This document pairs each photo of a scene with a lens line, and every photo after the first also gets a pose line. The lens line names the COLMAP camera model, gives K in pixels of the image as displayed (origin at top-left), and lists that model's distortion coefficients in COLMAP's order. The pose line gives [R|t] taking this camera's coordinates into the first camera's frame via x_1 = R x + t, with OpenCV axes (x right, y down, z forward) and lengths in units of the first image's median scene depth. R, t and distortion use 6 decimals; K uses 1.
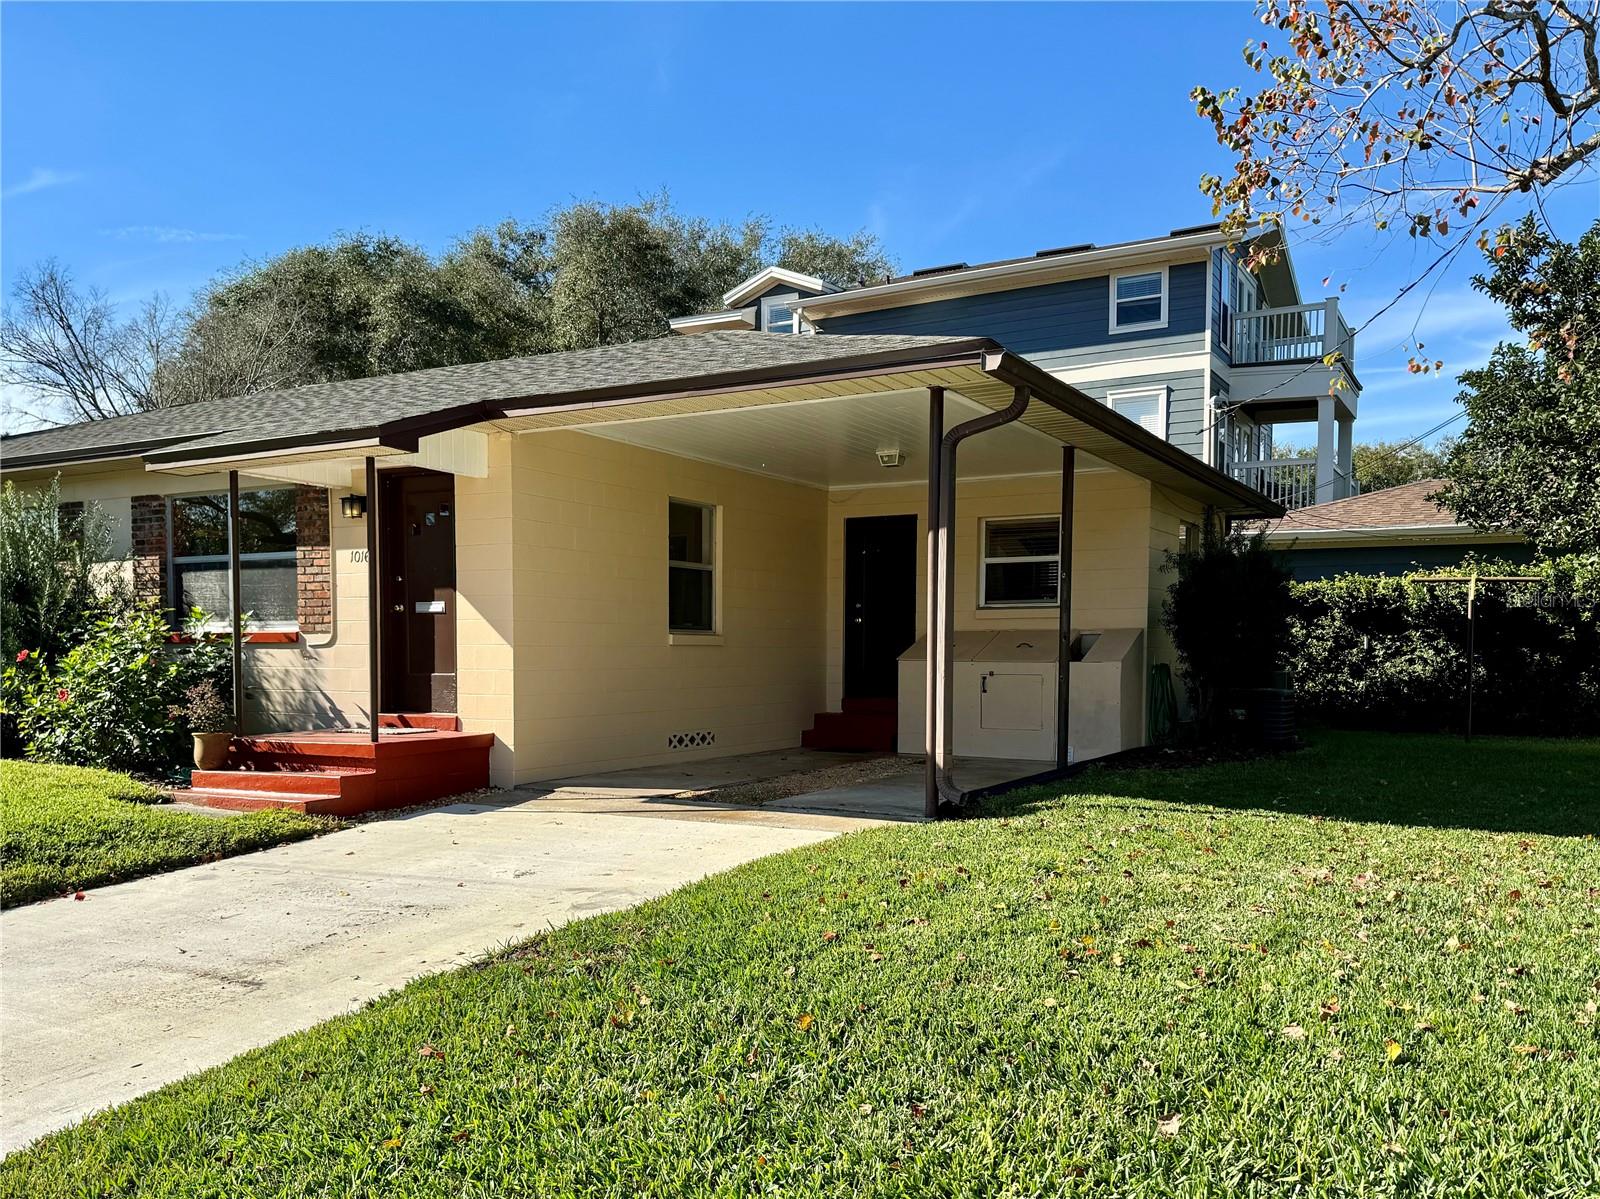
lens RADIAL K [[1318.7, 0, 763.8], [0, 1318.7, 704.4], [0, 0, 1]] dist [0.080897, -0.129046]
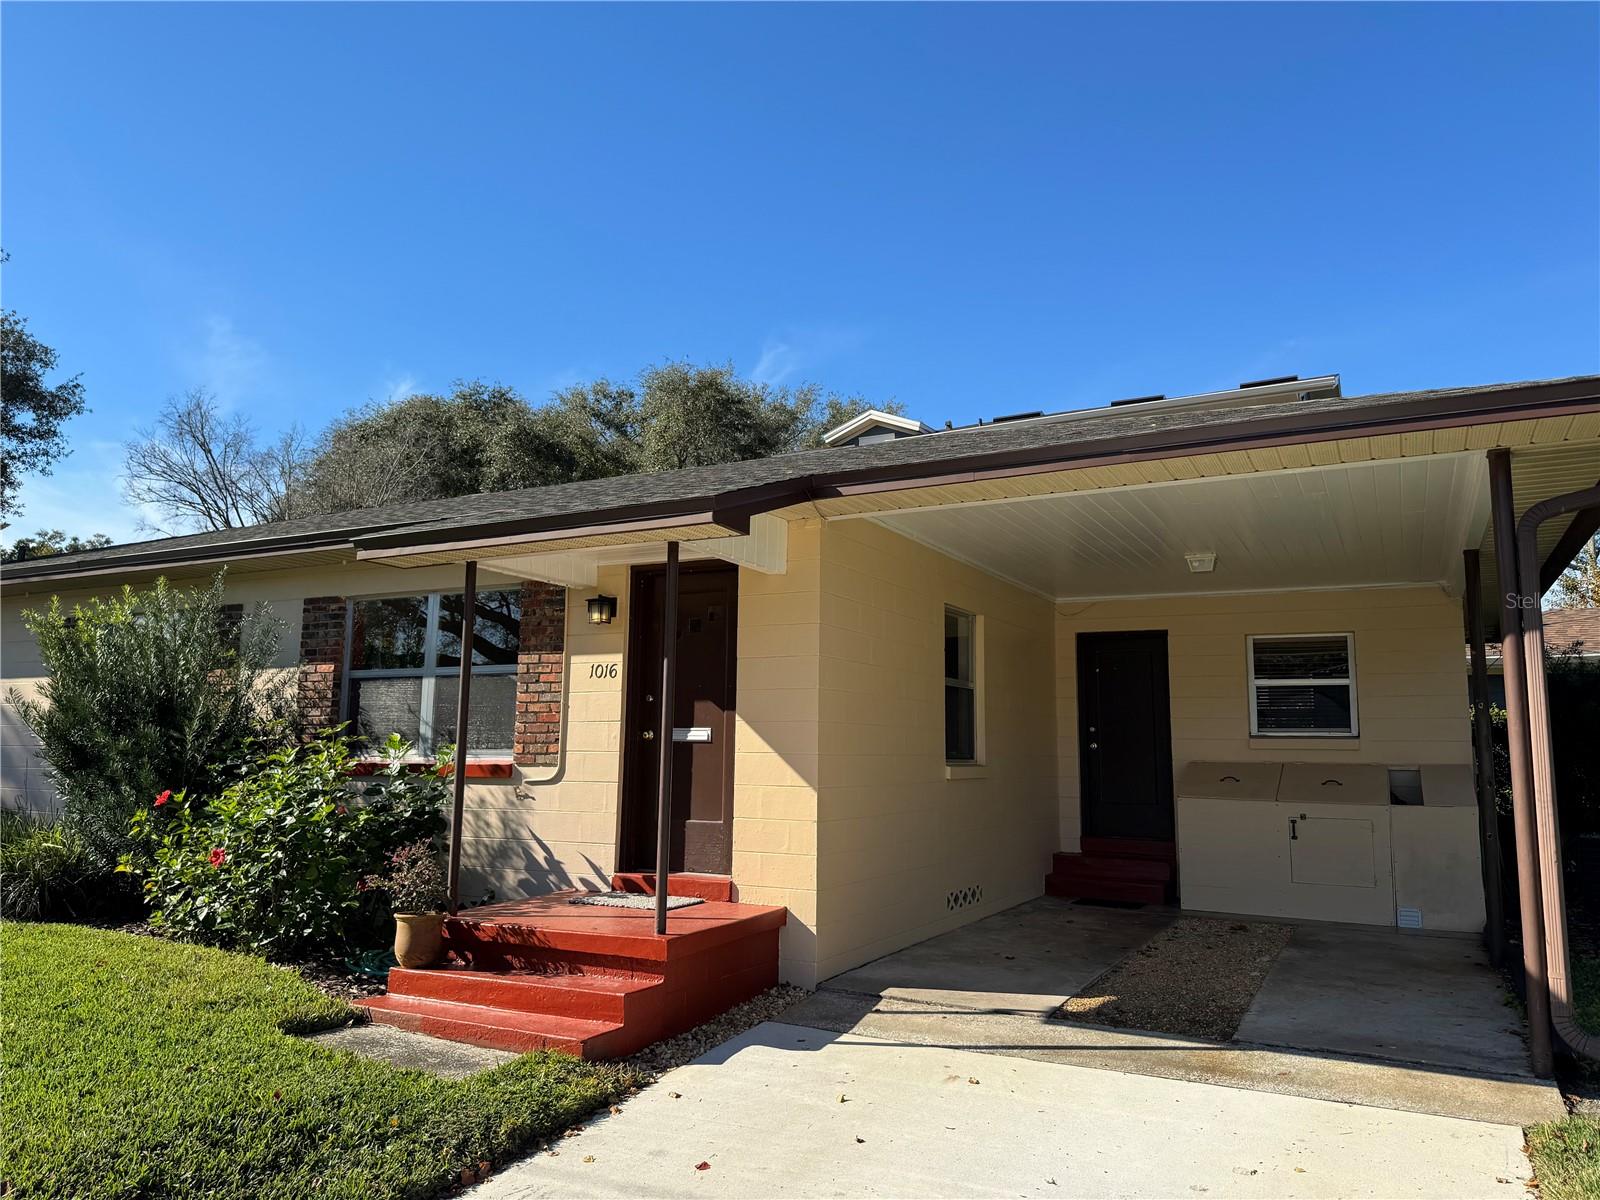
lens RADIAL K [[1102.6, 0, 800.0], [0, 1102.6, 600.0], [0, 0, 1]] dist [0.141620, -0.254376]
pose [[0.999329, 0.013993, 0.033838, -0.195779], [-0.007881, 0.984640, -0.174416, -0.035055], [-0.035758, 0.174033, 0.984090, 0.306318]]
